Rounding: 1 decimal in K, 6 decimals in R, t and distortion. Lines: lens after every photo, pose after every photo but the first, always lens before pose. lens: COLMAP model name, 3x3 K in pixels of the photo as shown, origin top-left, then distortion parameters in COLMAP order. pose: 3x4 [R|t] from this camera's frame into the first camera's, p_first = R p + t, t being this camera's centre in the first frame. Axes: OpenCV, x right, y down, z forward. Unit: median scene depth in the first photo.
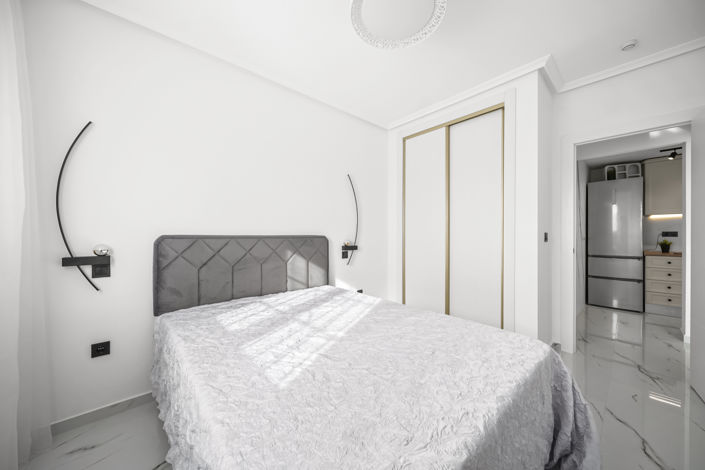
lens RADIAL K [[257.4, 0, 352.5], [0, 257.4, 235.0], [0, 0, 1]] dist [-0.001216, -0.000100]
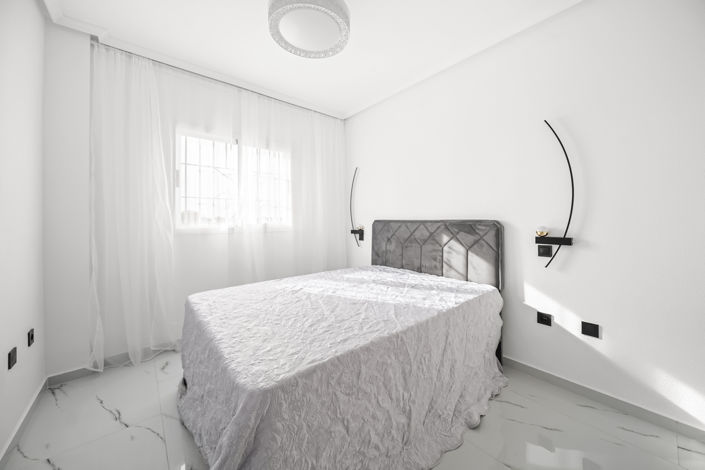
lens RADIAL K [[255.1, 0, 354.4], [0, 255.1, 221.0], [0, 0, 1]] dist [-0.001113, -0.000101]
pose [[-0.039579, 0.002306, -0.999214, 0.866301], [0.004442, 0.999988, 0.002131, 0.001803], [0.999207, -0.004354, -0.039589, 0.816497]]
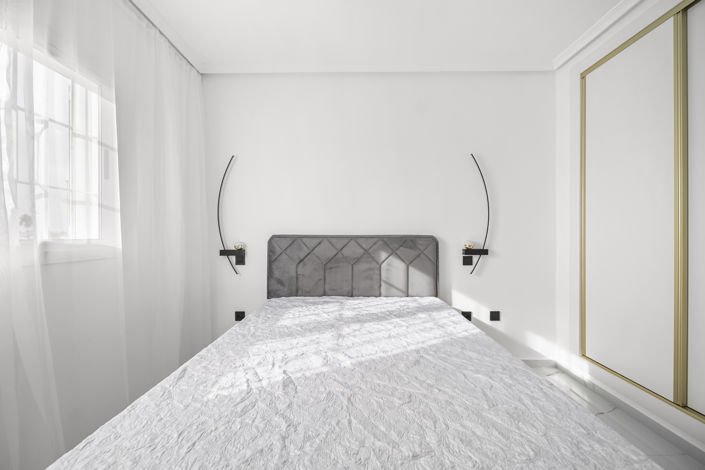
lens RADIAL K [[257.4, 0, 352.5], [0, 257.4, 235.0], [0, 0, 1]] dist [-0.001216, -0.000100]
pose [[0.733974, 0.000708, -0.679177, 0.340400], [0.000862, 0.999998, 0.001974, -0.000843], [0.679177, -0.002035, 0.733972, 0.306004]]
